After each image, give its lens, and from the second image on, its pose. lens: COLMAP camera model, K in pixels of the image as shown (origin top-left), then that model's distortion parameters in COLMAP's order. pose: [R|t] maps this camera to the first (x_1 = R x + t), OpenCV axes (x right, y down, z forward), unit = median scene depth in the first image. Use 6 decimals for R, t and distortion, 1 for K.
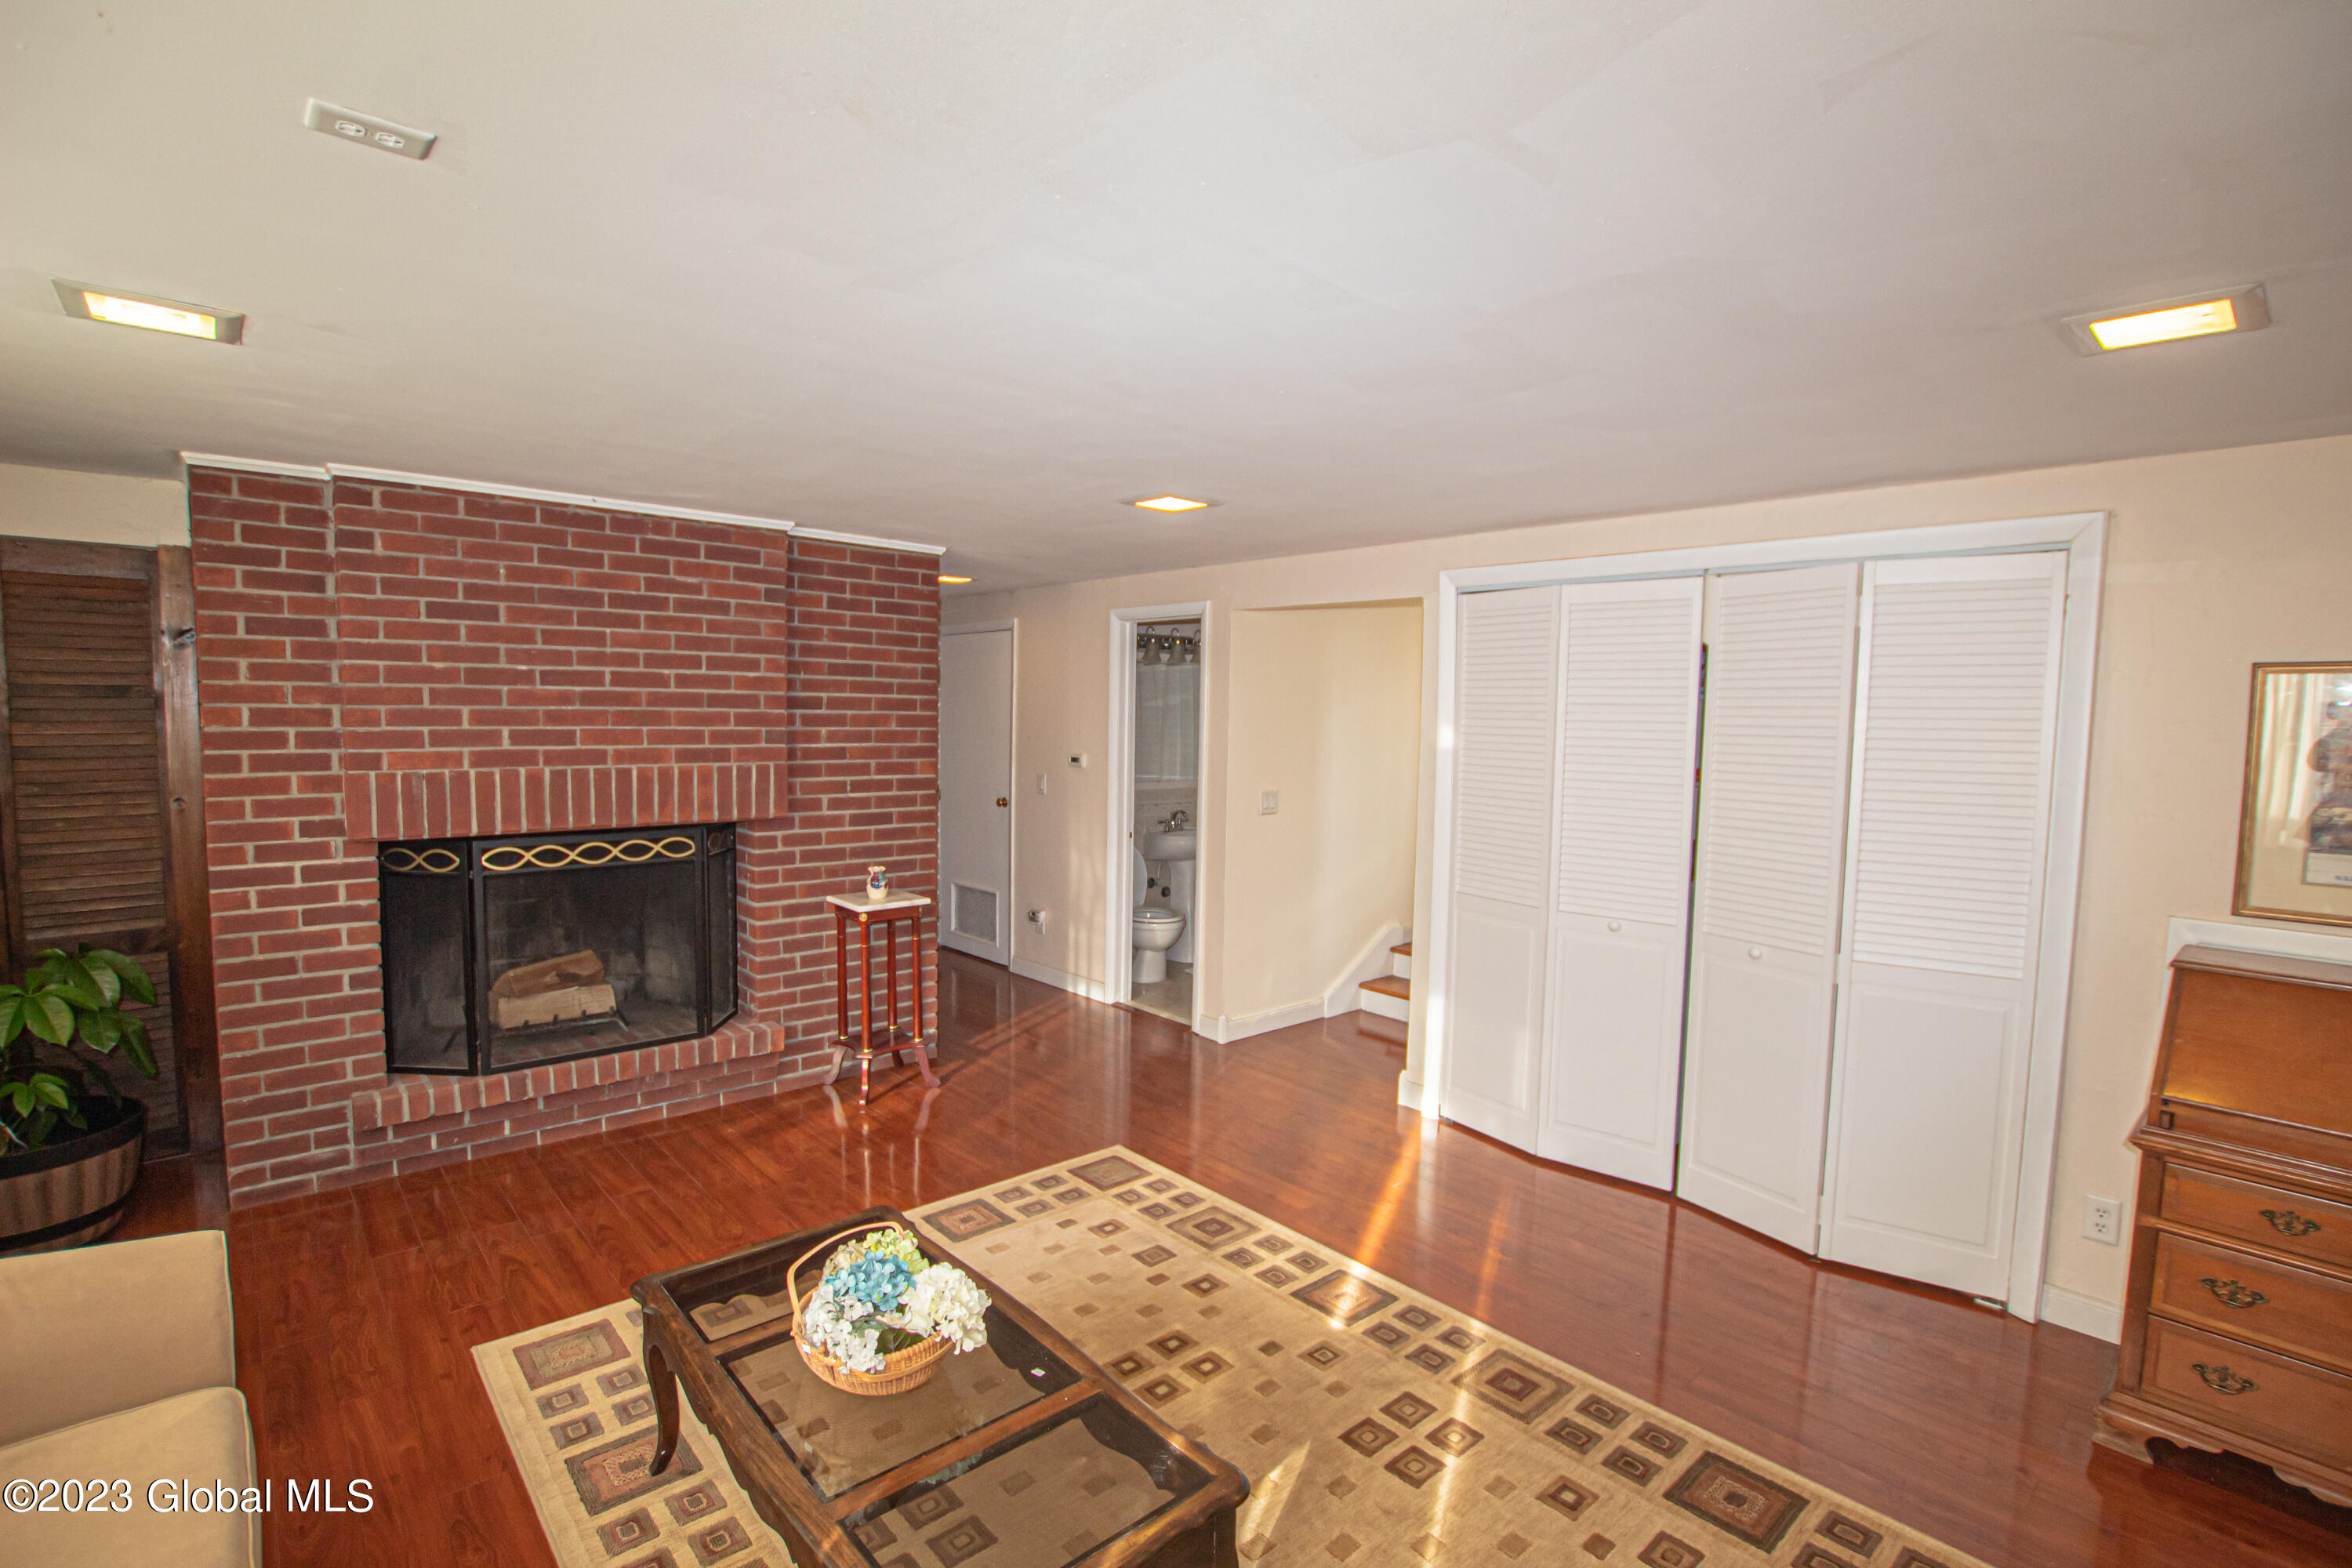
lens RADIAL K [[1085.2, 0, 1174.5], [0, 1085.2, 799.7], [0, 0, 1]] dist [-0.037019, 0.008293]
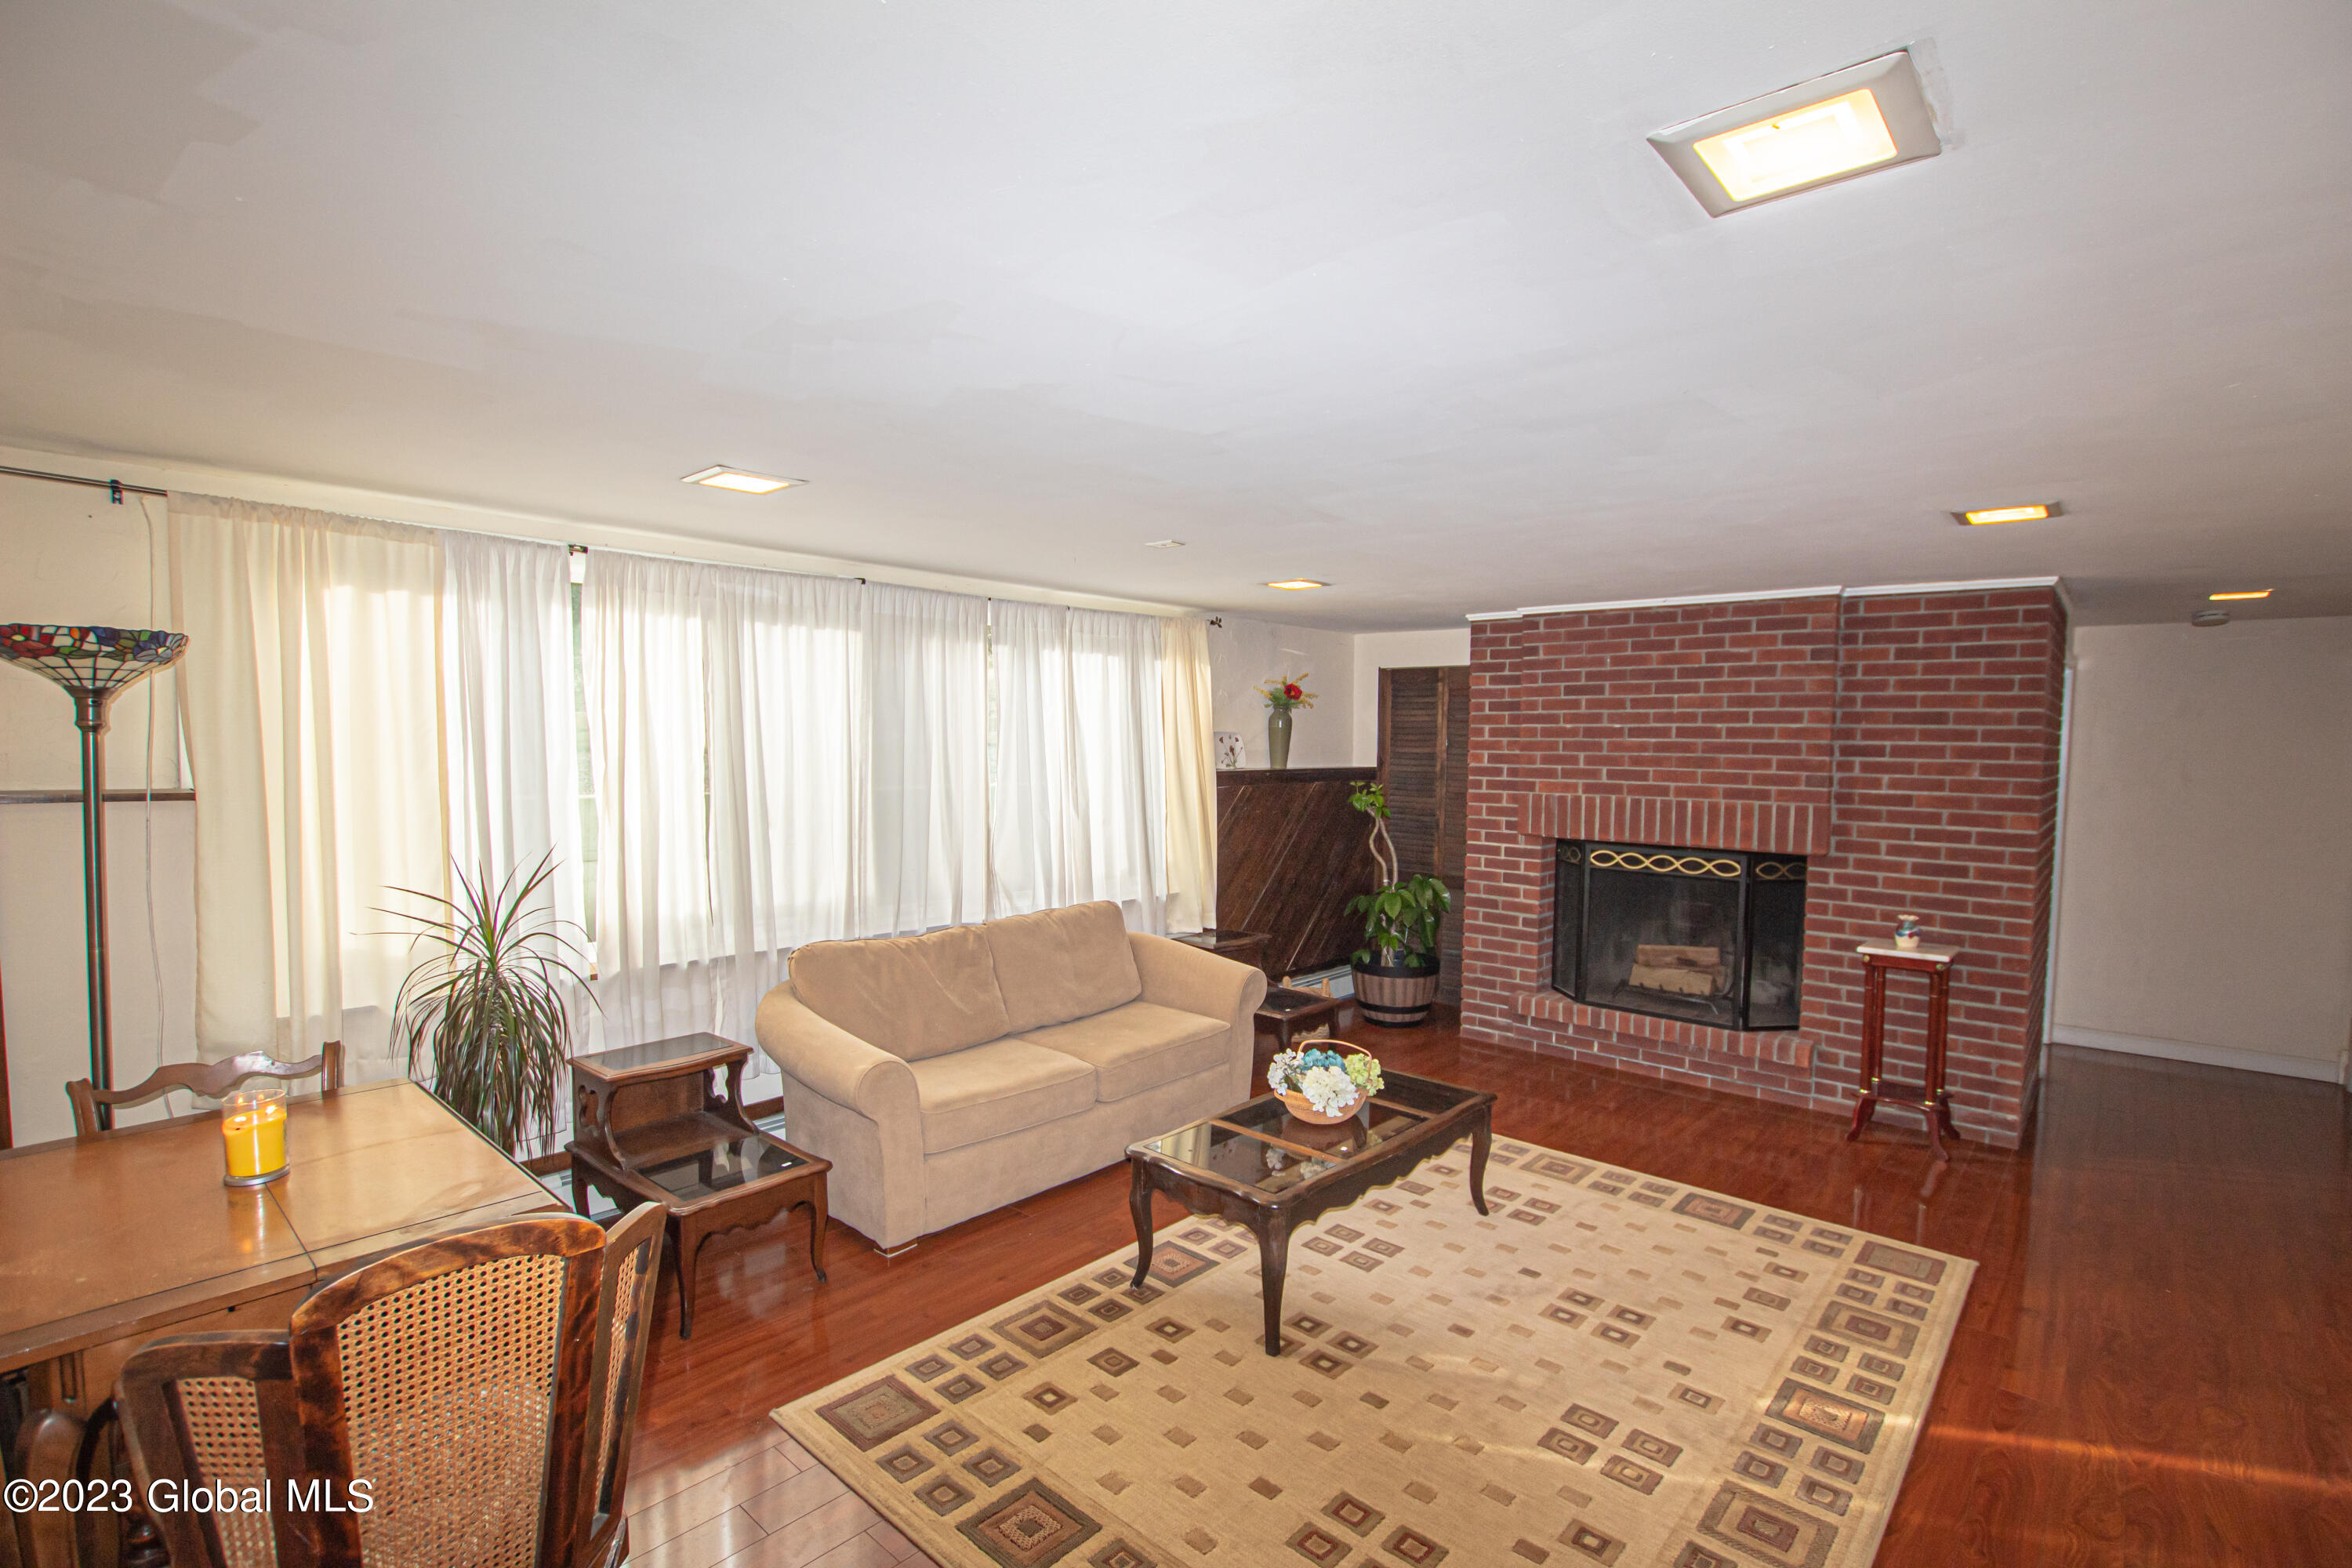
lens RADIAL K [[1085.2, 0, 1174.5], [0, 1085.2, 799.7], [0, 0, 1]] dist [-0.037019, 0.008293]
pose [[0.098614, 0.037067, -0.994435, 0.717240], [-0.092752, 0.995298, 0.027902, -0.009700], [0.990794, 0.089485, 0.101589, 0.257006]]
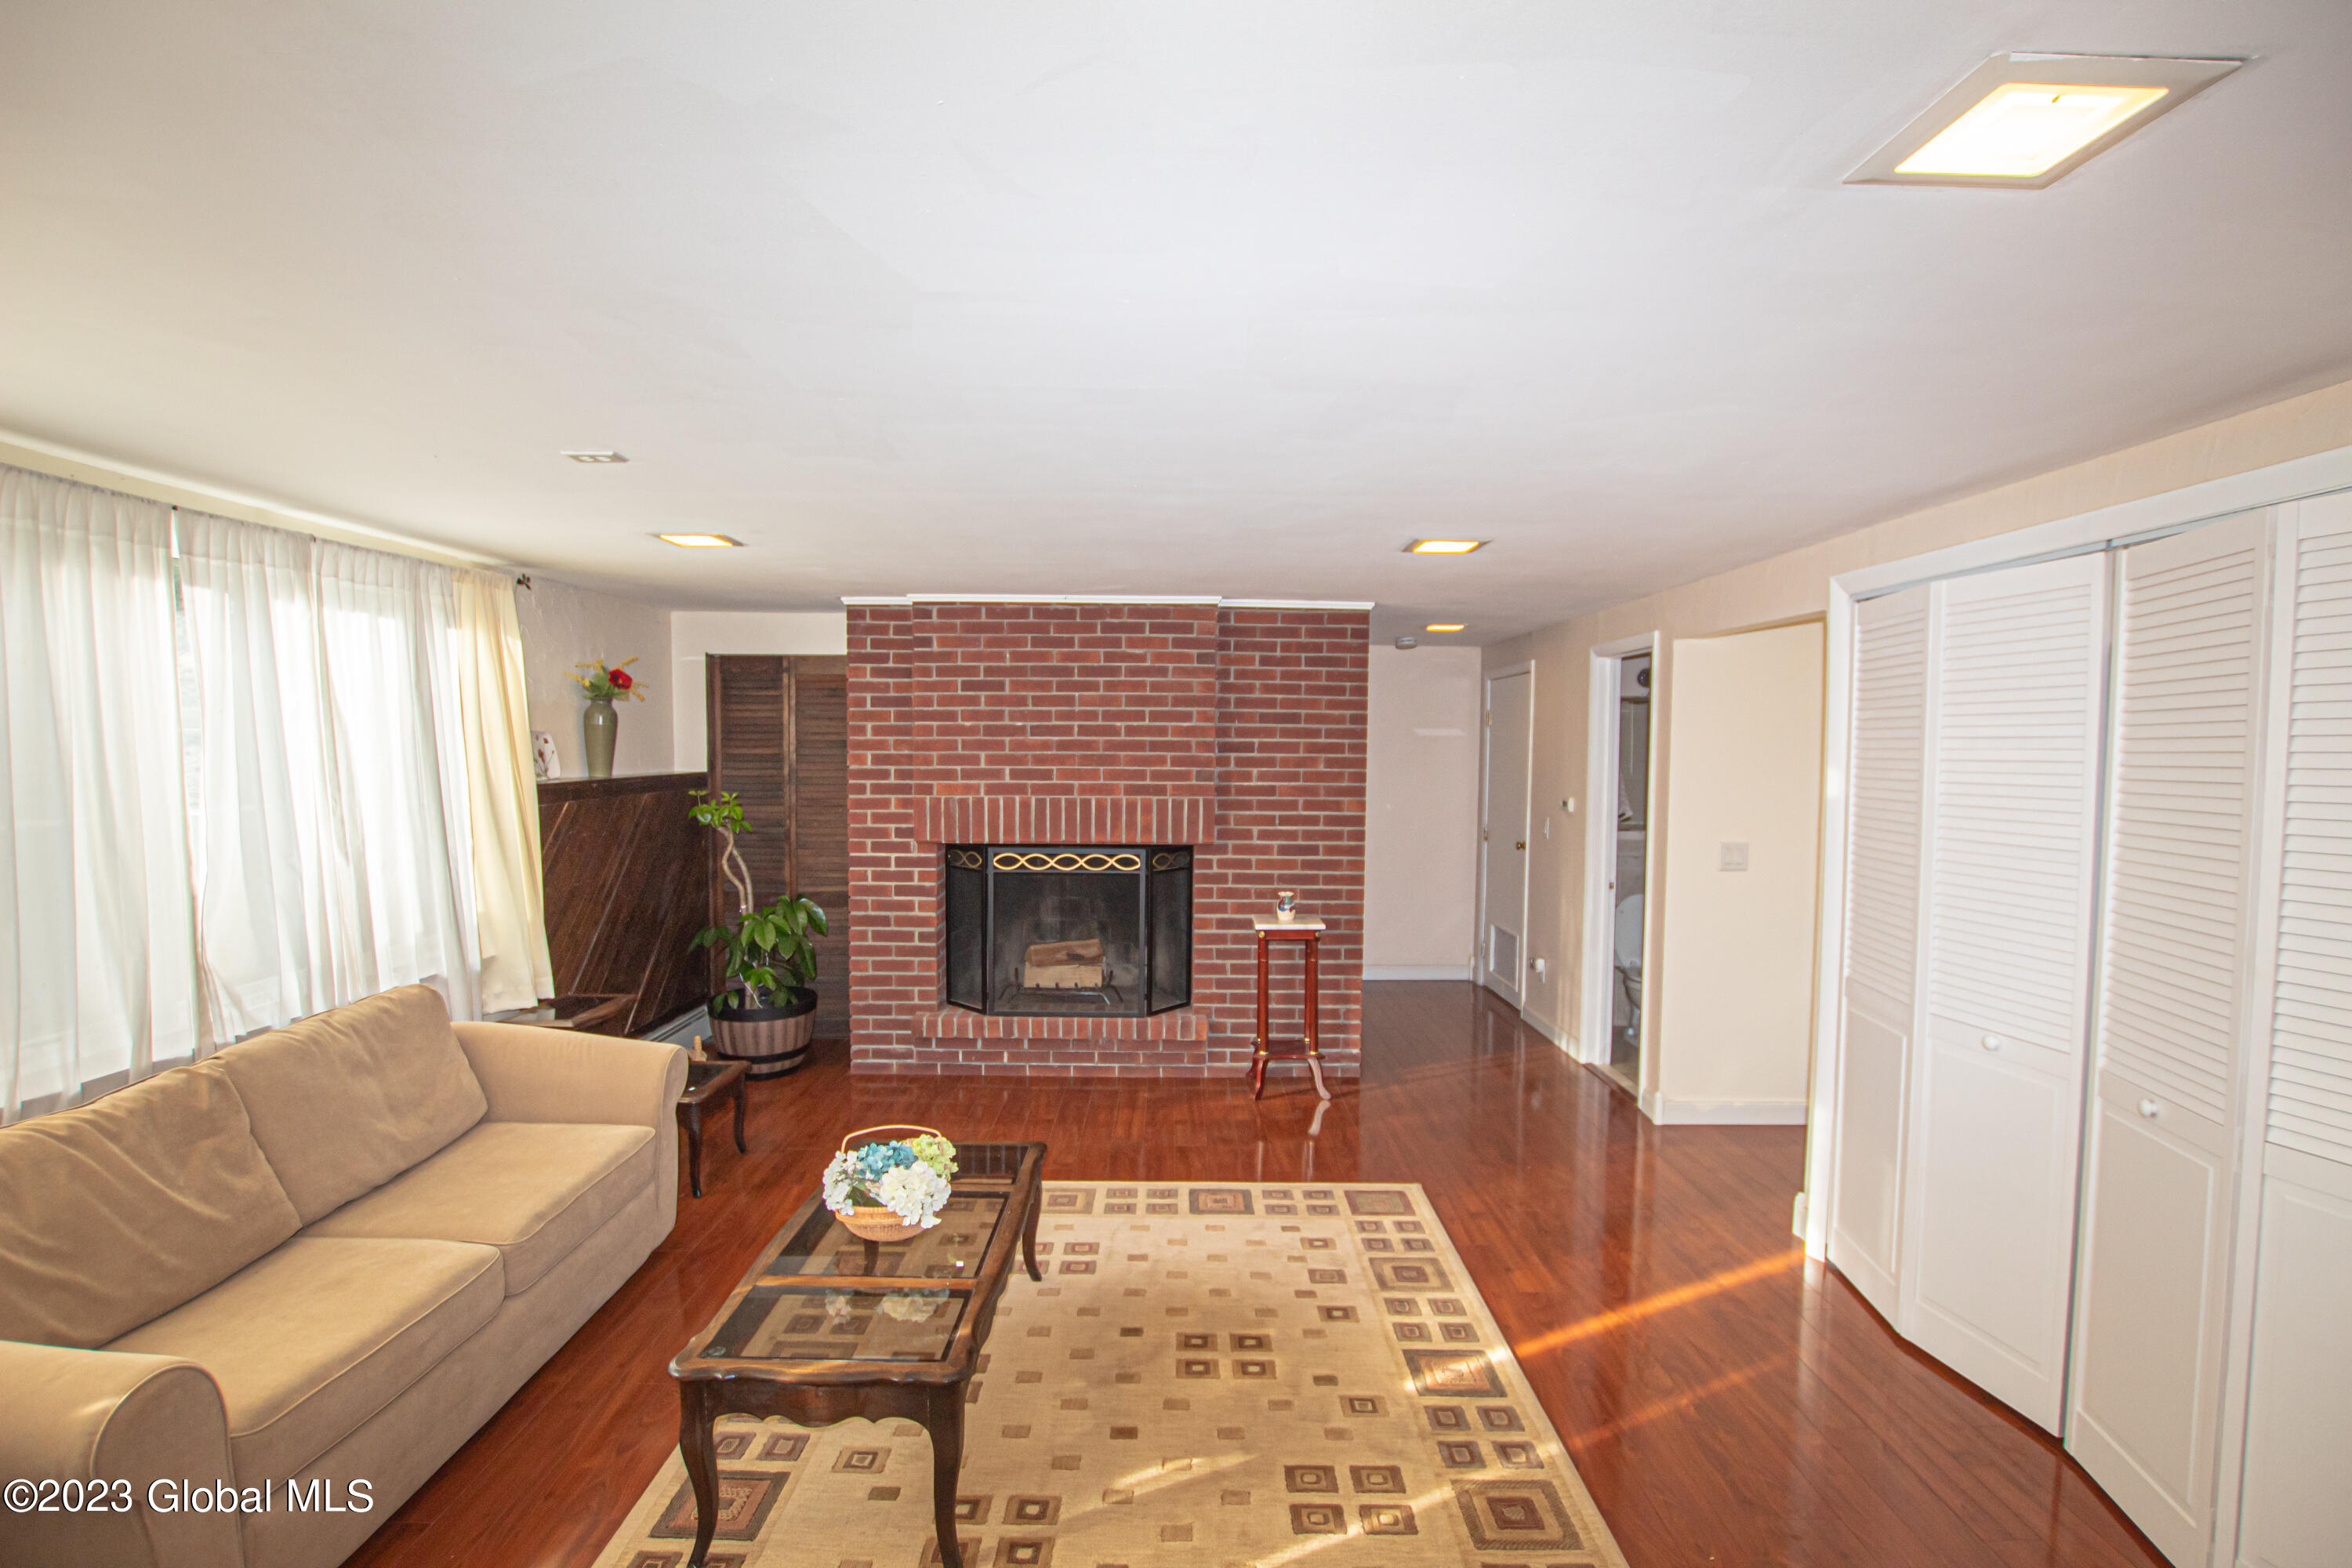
lens RADIAL K [[1085.2, 0, 1174.5], [0, 1085.2, 799.7], [0, 0, 1]] dist [-0.037019, 0.008293]
pose [[0.742819, 0.020165, -0.669188, 0.448026], [-0.048063, 0.998573, -0.023262, -0.002201], [0.667764, 0.049443, 0.742729, 0.090634]]
